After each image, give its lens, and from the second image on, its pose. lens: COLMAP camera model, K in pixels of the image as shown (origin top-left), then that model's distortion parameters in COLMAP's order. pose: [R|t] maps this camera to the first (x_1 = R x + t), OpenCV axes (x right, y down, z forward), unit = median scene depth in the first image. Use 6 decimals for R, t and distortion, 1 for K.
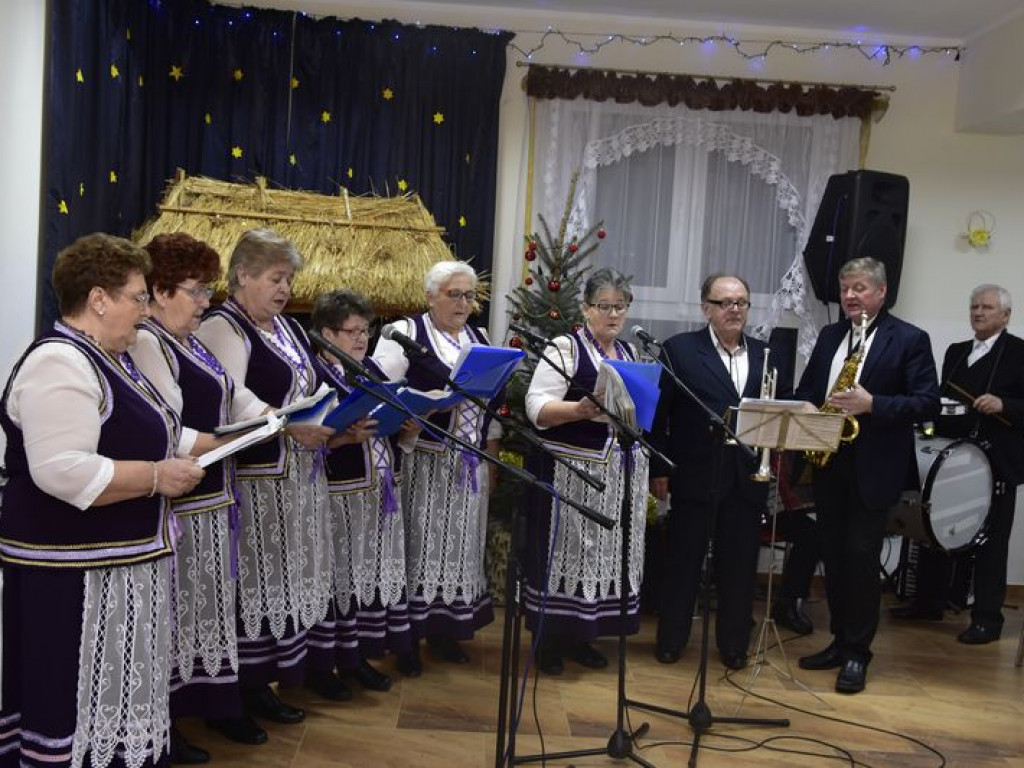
lens RADIAL K [[1178.6, 0, 513.7], [0, 1178.6, 391.1], [0, 0, 1]] dist [-0.047254, 0.159788]
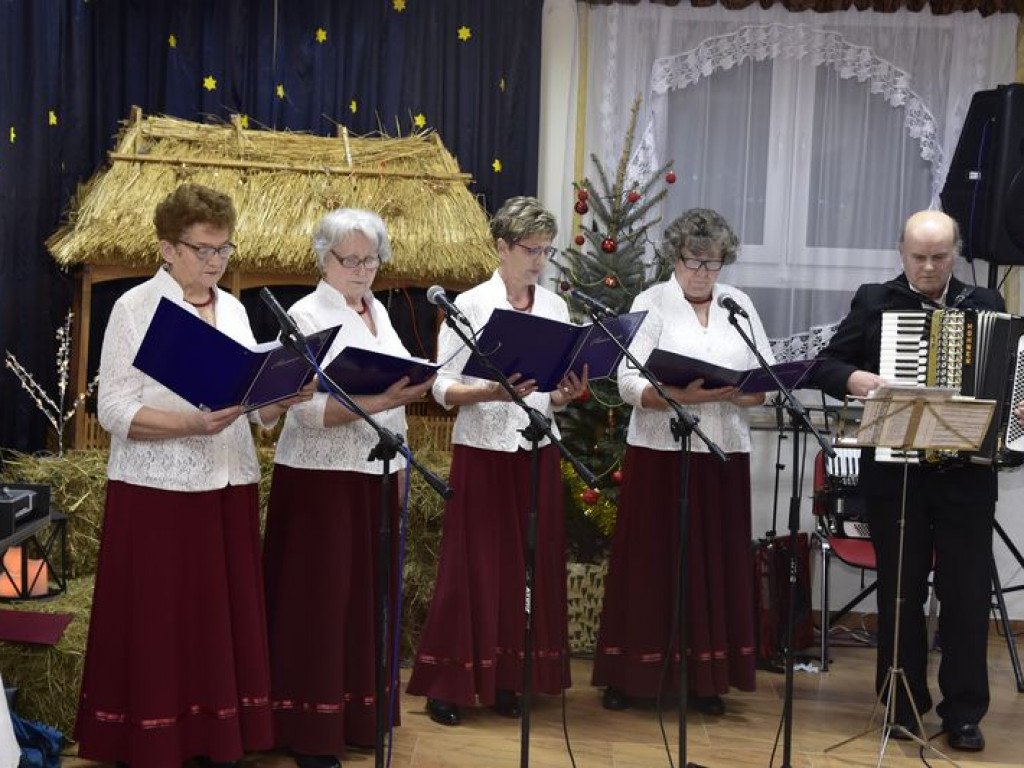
lens RADIAL K [[1577.2, 0, 511.9], [0, 1577.2, 399.6], [0, 0, 1]] dist [0.036848, 0.177948]
pose [[0.998113, -0.014404, -0.059687, 0.028706], [0.014703, 0.999881, 0.004574, 0.007373], [0.059614, -0.005443, 0.998207, -0.052140]]
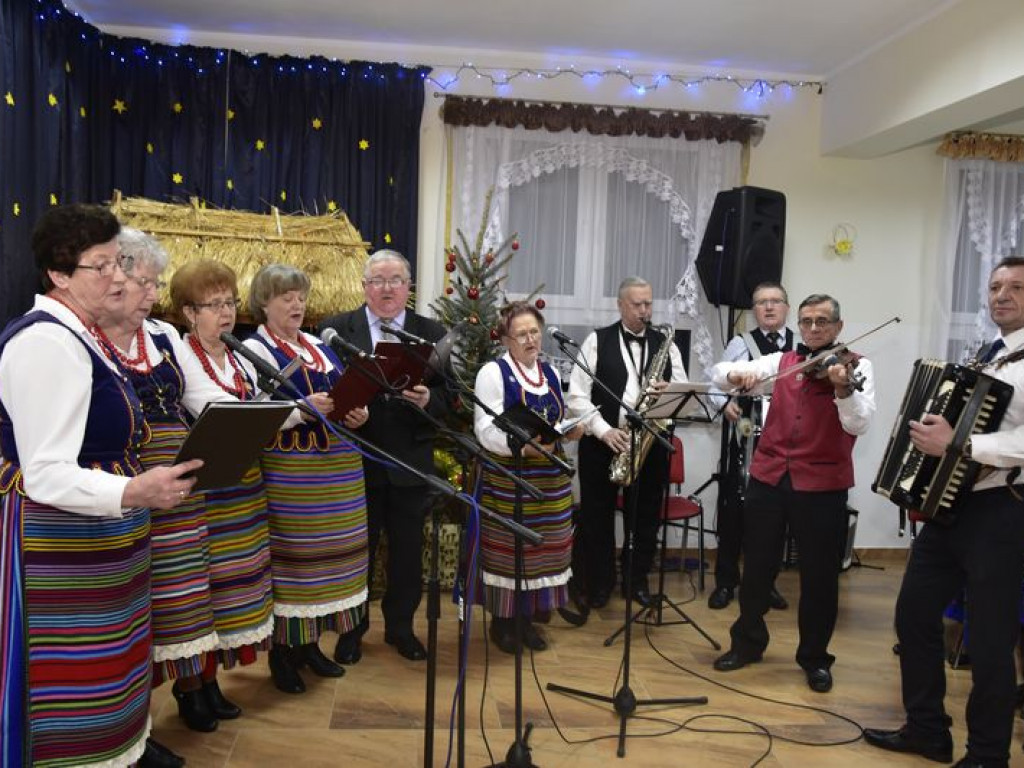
lens RADIAL K [[953.0, 0, 516.0], [0, 953.0, 385.2], [0, 0, 1]] dist [-0.107036, 0.147734]
pose [[0.996704, -0.026107, 0.076805, 0.004189], [0.026570, 0.999634, -0.005008, -0.000251], [-0.076646, 0.007032, 0.997034, 0.120995]]
